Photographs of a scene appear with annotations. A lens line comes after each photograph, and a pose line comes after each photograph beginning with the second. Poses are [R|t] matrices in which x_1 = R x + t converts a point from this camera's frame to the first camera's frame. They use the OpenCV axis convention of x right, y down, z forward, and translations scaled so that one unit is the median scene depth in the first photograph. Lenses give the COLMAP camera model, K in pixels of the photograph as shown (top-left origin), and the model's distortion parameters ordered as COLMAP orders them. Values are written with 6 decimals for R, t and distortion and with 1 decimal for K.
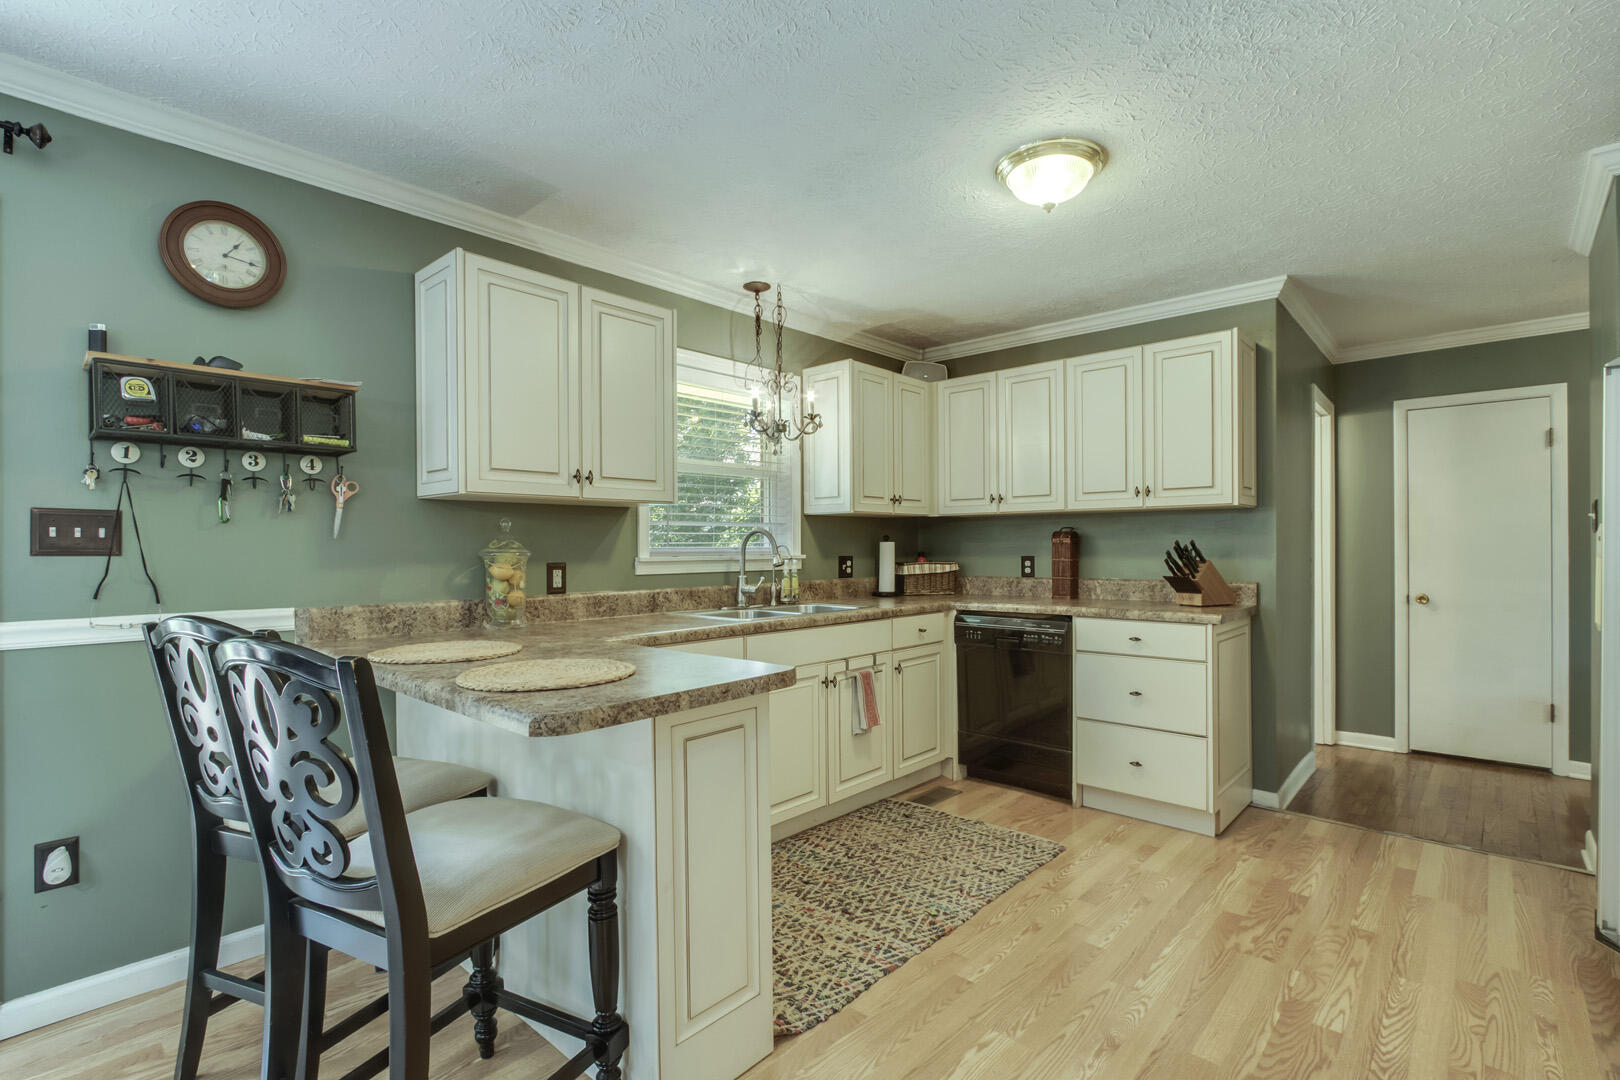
lens RADIAL K [[752.4, 0, 812.8], [0, 752.4, 547.0], [0, 0, 1]] dist [-0.013290, -0.000168]
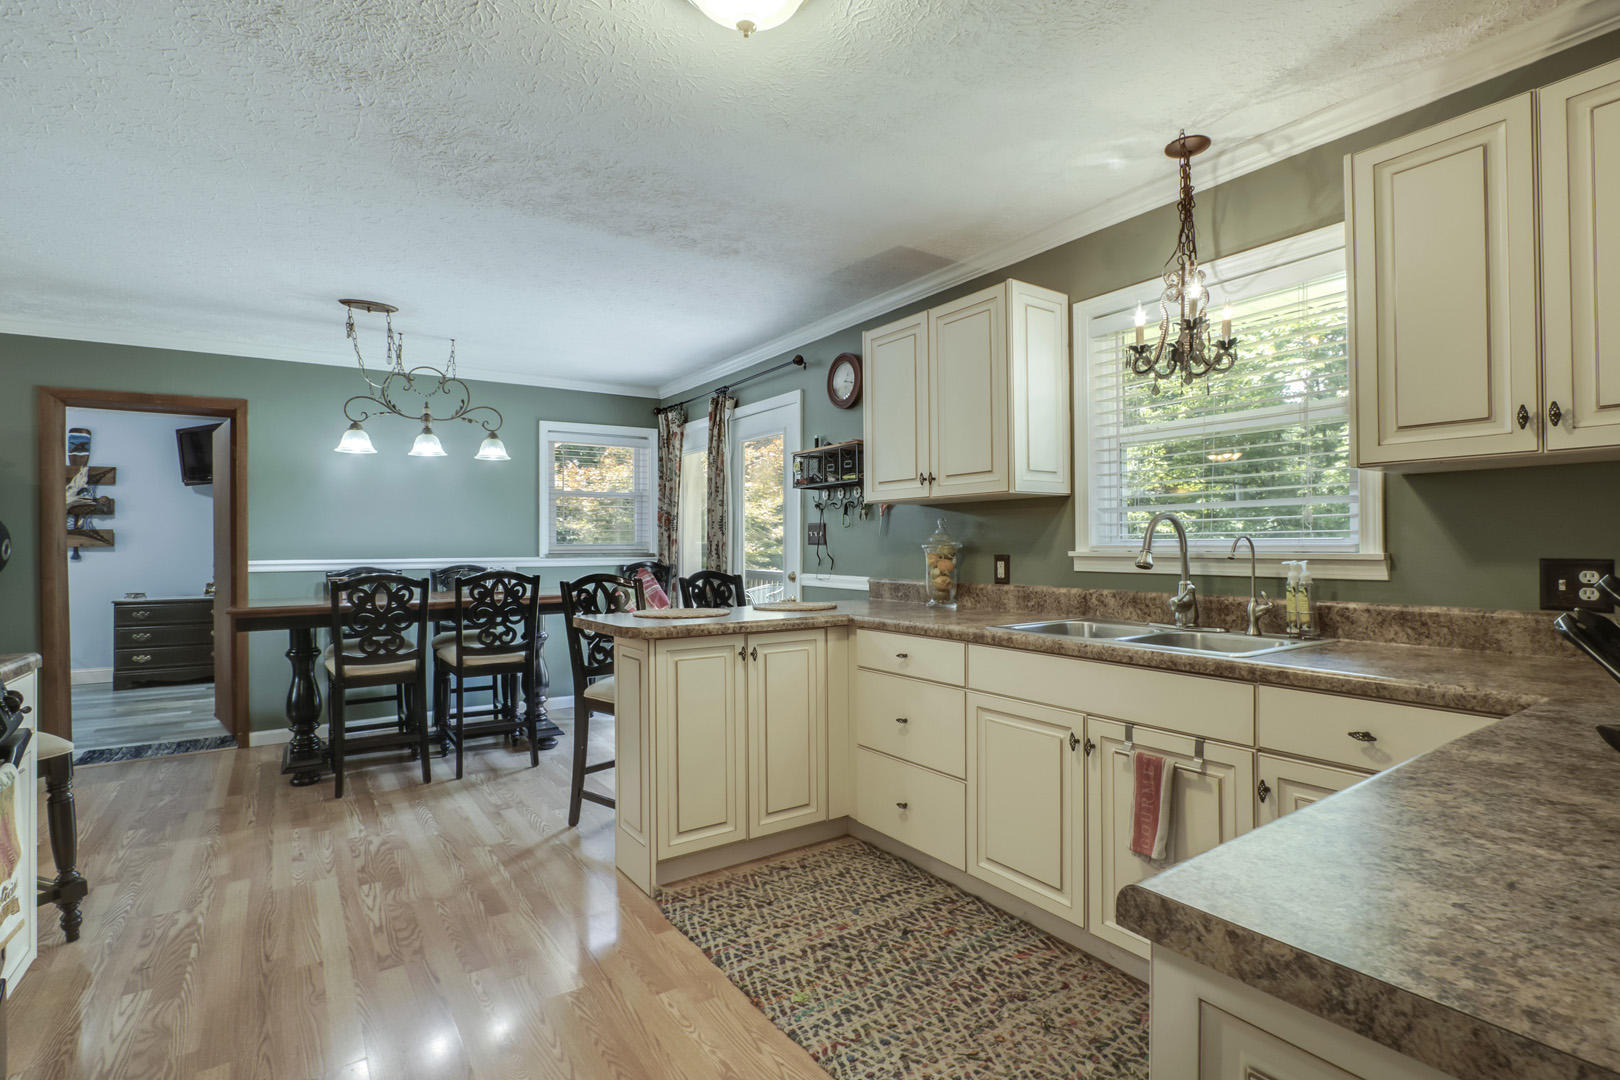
lens RADIAL K [[775.0, 0, 815.6], [0, 775.0, 536.0], [0, 0, 1]] dist [-0.012691, 0.000661]
pose [[-0.227126, -0.005784, -0.973848, 0.765894], [0.003069, 0.999973, -0.006655, 0.001096], [0.973861, -0.004501, -0.227102, 0.963590]]
